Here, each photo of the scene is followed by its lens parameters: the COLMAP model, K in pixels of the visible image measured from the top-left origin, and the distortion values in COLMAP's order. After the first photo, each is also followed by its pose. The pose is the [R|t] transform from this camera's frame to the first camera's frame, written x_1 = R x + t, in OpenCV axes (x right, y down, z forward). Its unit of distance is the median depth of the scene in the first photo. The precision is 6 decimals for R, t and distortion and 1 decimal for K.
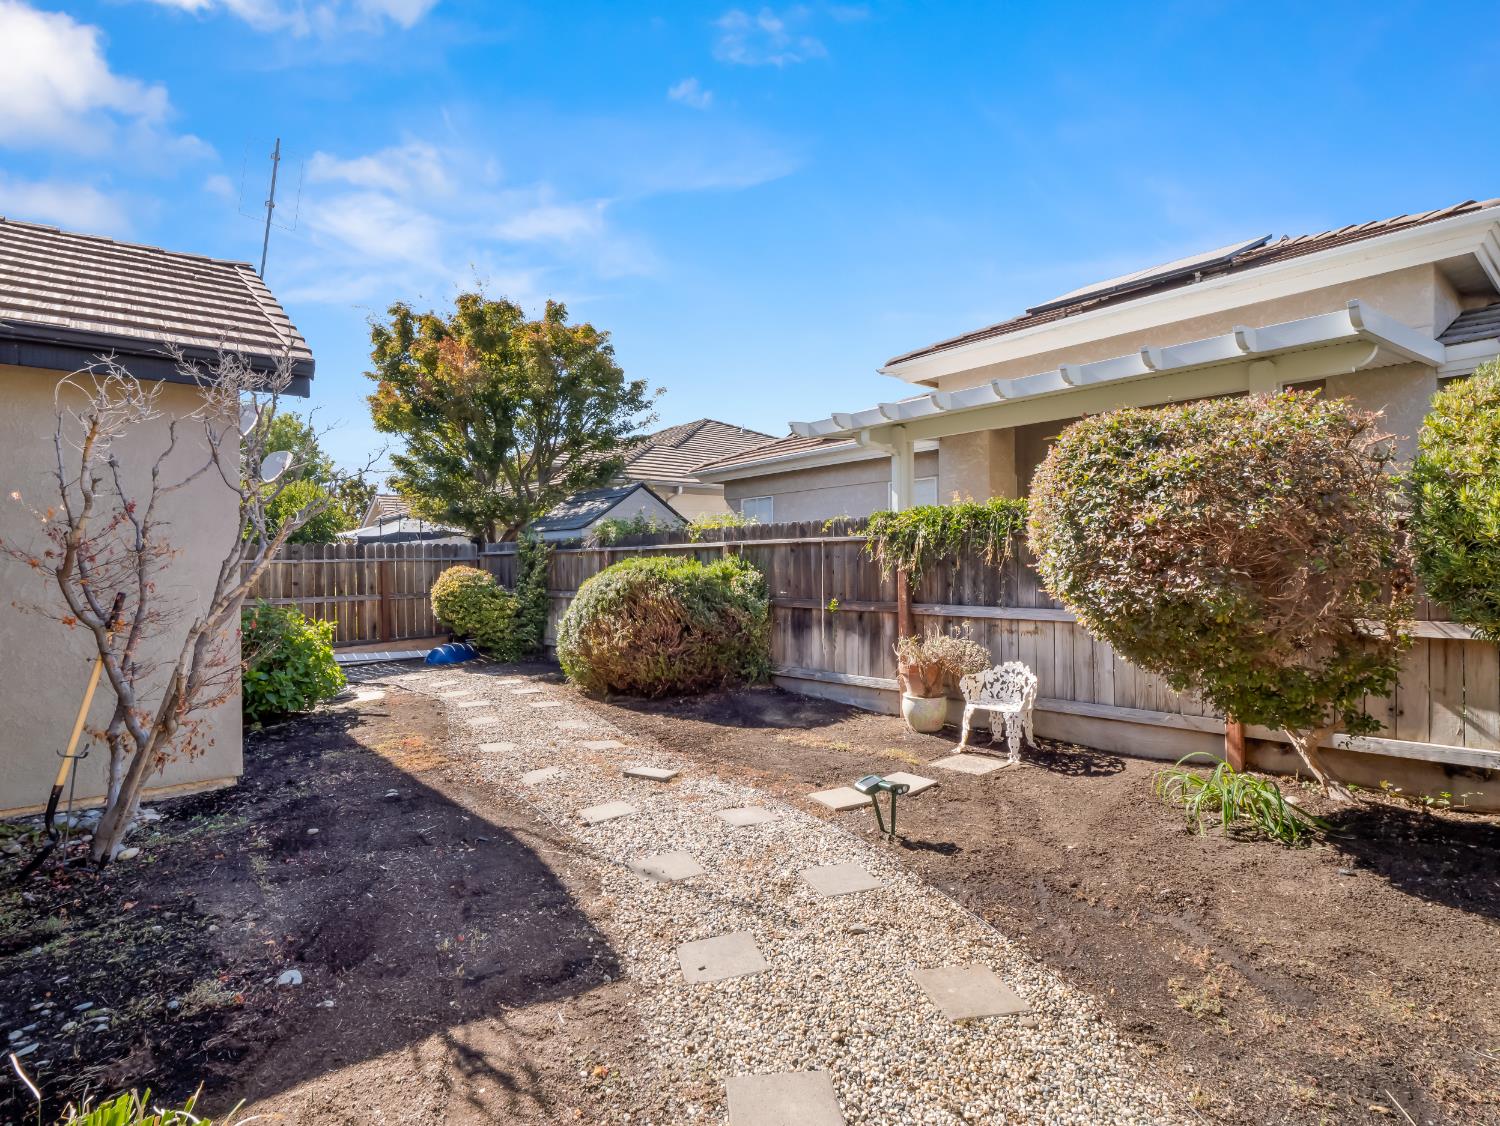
lens RADIAL K [[761.7, 0, 750.0], [0, 761.7, 563.0], [0, 0, 1]] dist [-0.002298, -0.000171]
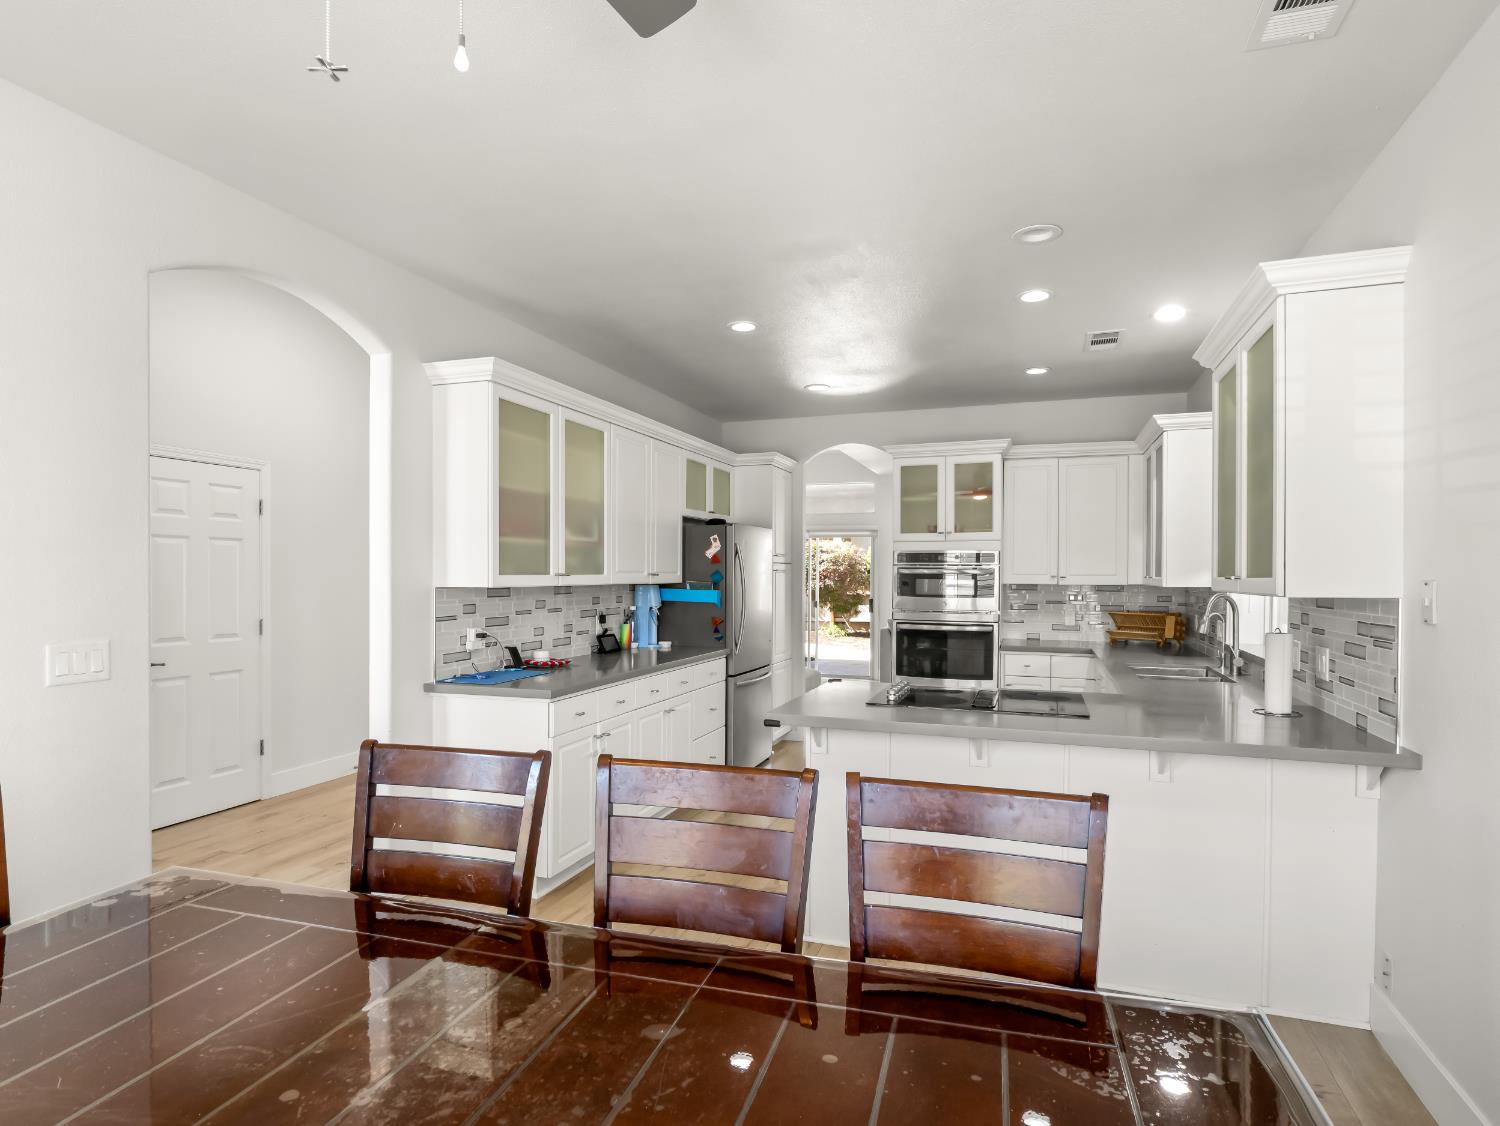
lens RADIAL K [[821.2, 0, 747.3], [0, 821.2, 578.6], [0, 0, 1]] dist [0.000397, 0.000160]
pose [[0.856954, 0.008489, 0.515323, -1.334339], [-0.011185, 0.999935, 0.002129, 0.000695], [-0.515272, -0.007588, 0.856993, -1.672599]]
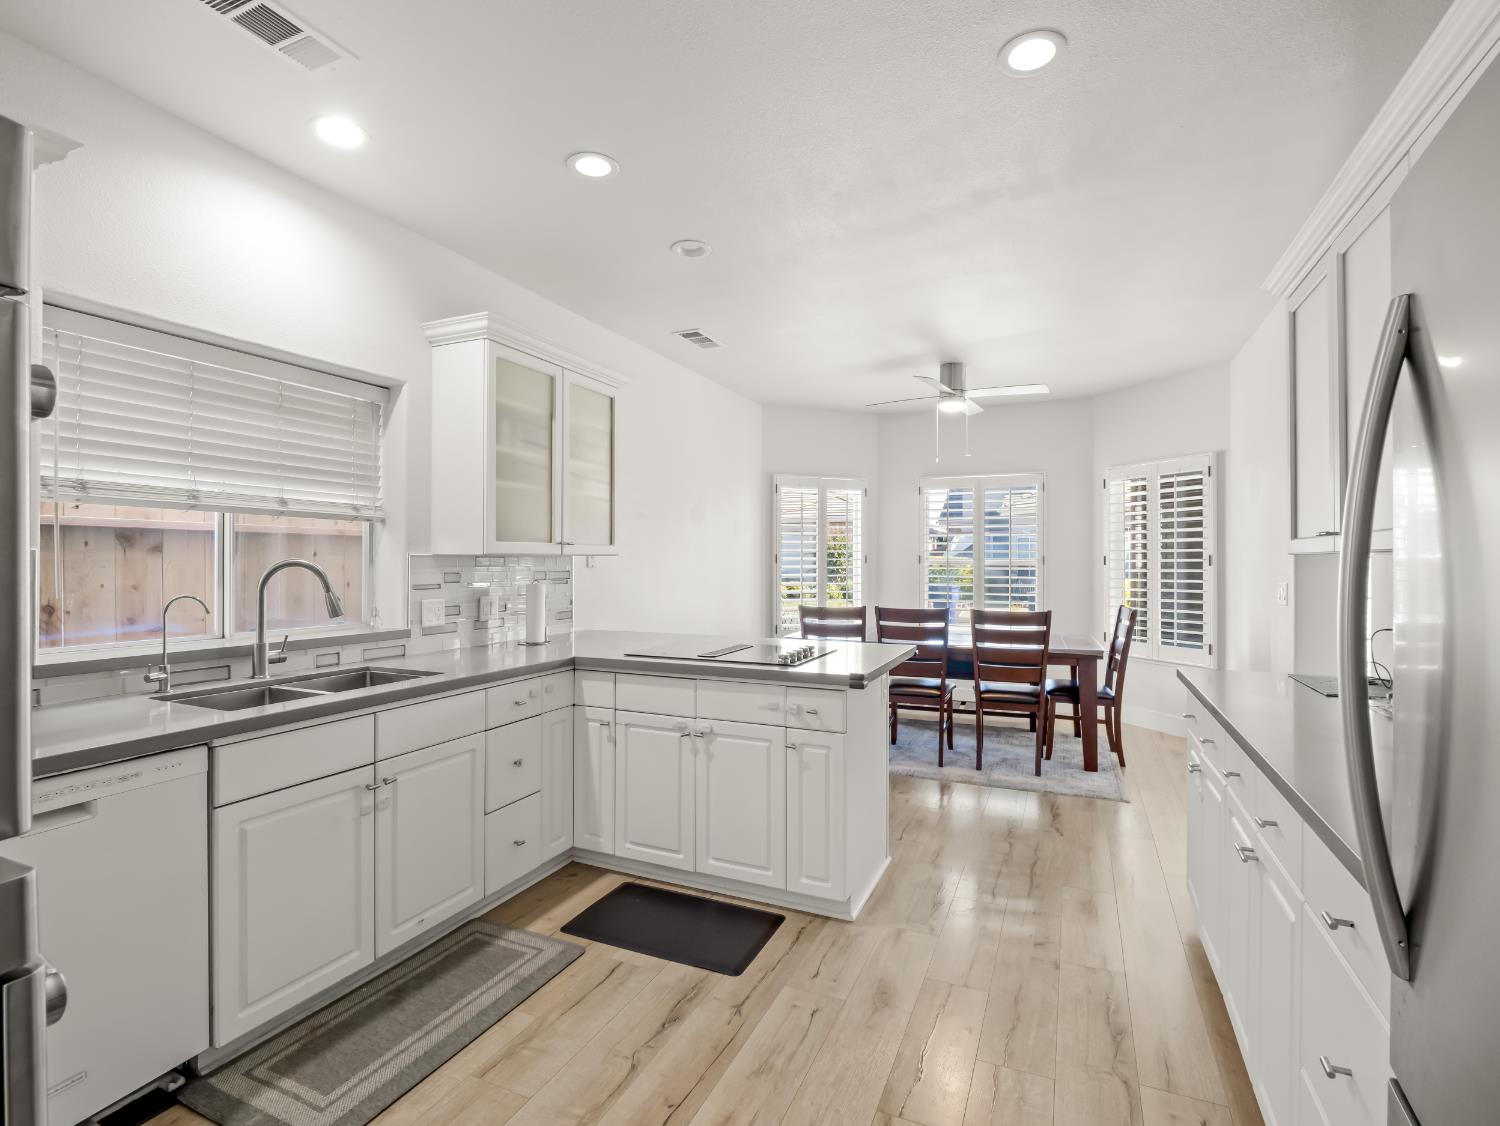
lens RADIAL K [[724.6, 0, 749.4], [0, 724.6, 548.4], [0, 0, 1]] dist [-0.008561, -0.001321]
pose [[-0.895143, 0.000312, -0.445779, -0.778109], [0.006309, 0.999908, -0.011968, 0.008887], [0.445734, -0.013526, -0.895063, -0.912627]]
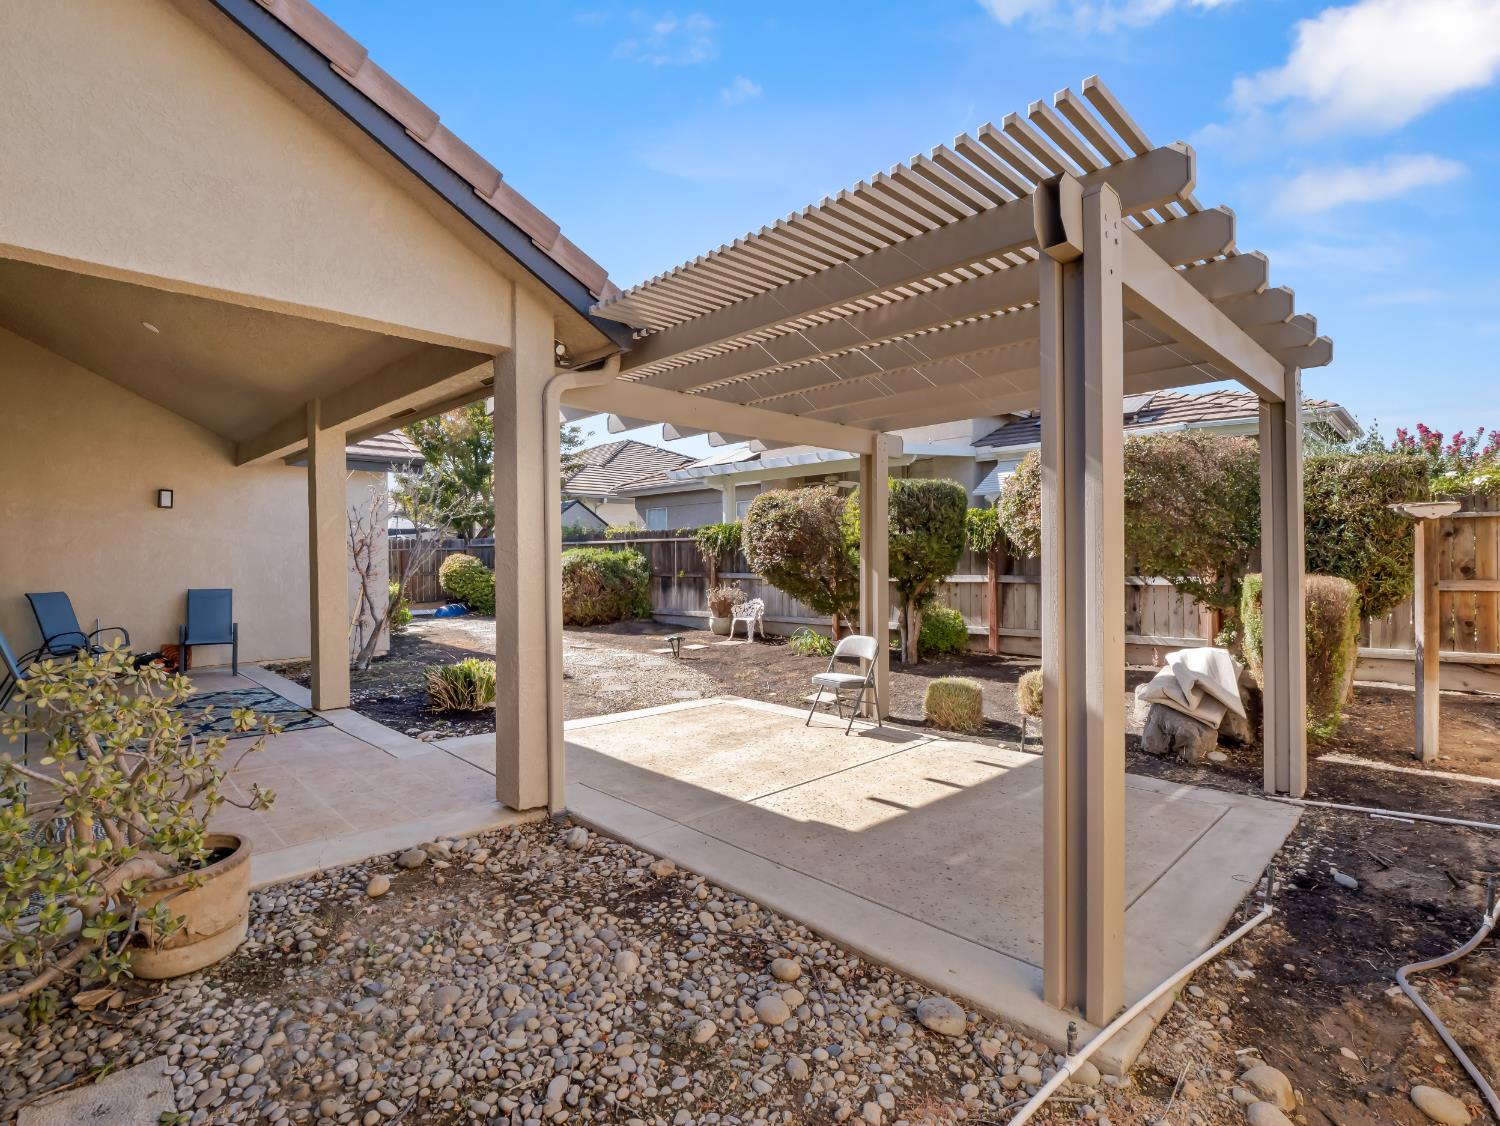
lens RADIAL K [[729.1, 0, 750.0], [0, 729.1, 563.0], [0, 0, 1]] dist [-0.006074, -0.006082]
pose [[0.995594, 0.001147, 0.093759, 0.112792], [-0.002296, 0.999924, 0.012151, 0.004878], [-0.093738, -0.012313, 0.995521, -0.842974]]
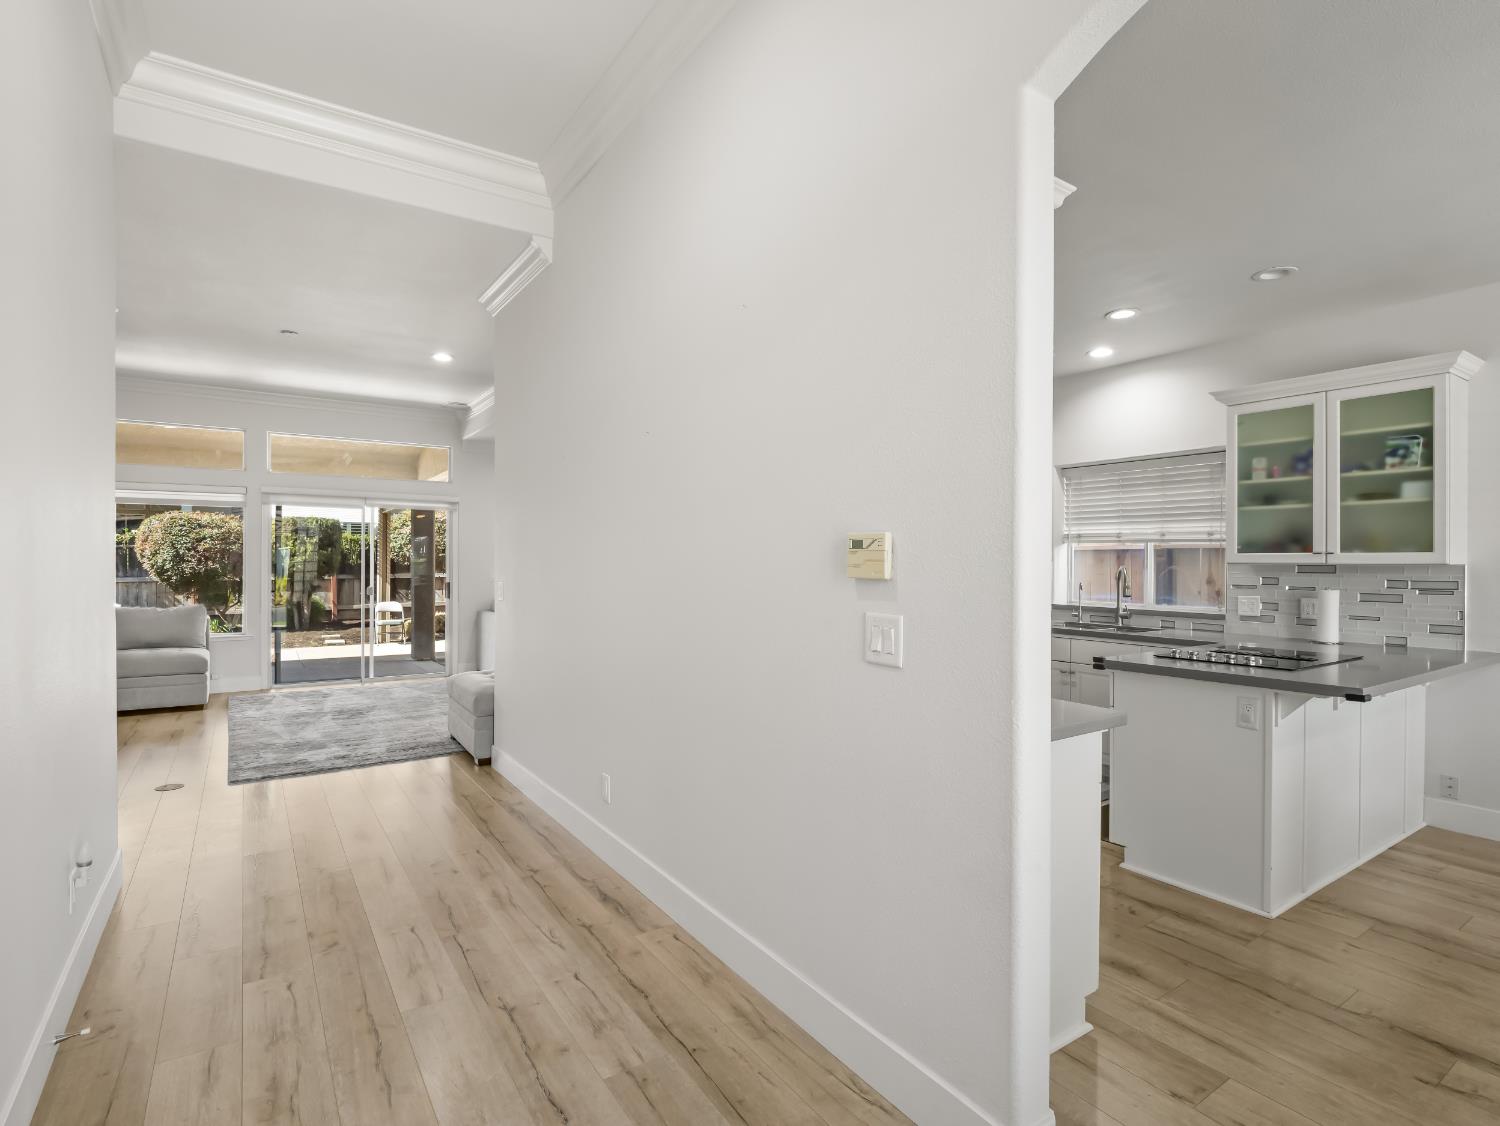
lens RADIAL K [[761.7, 0, 750.0], [0, 761.7, 563.0], [0, 0, 1]] dist [-0.002298, -0.000171]
pose [[0.092096, 0.006759, 0.995727, -1.517693], [-0.006698, 0.999959, -0.006168, 0.012634], [-0.995728, -0.006101, 0.092137, -1.042862]]
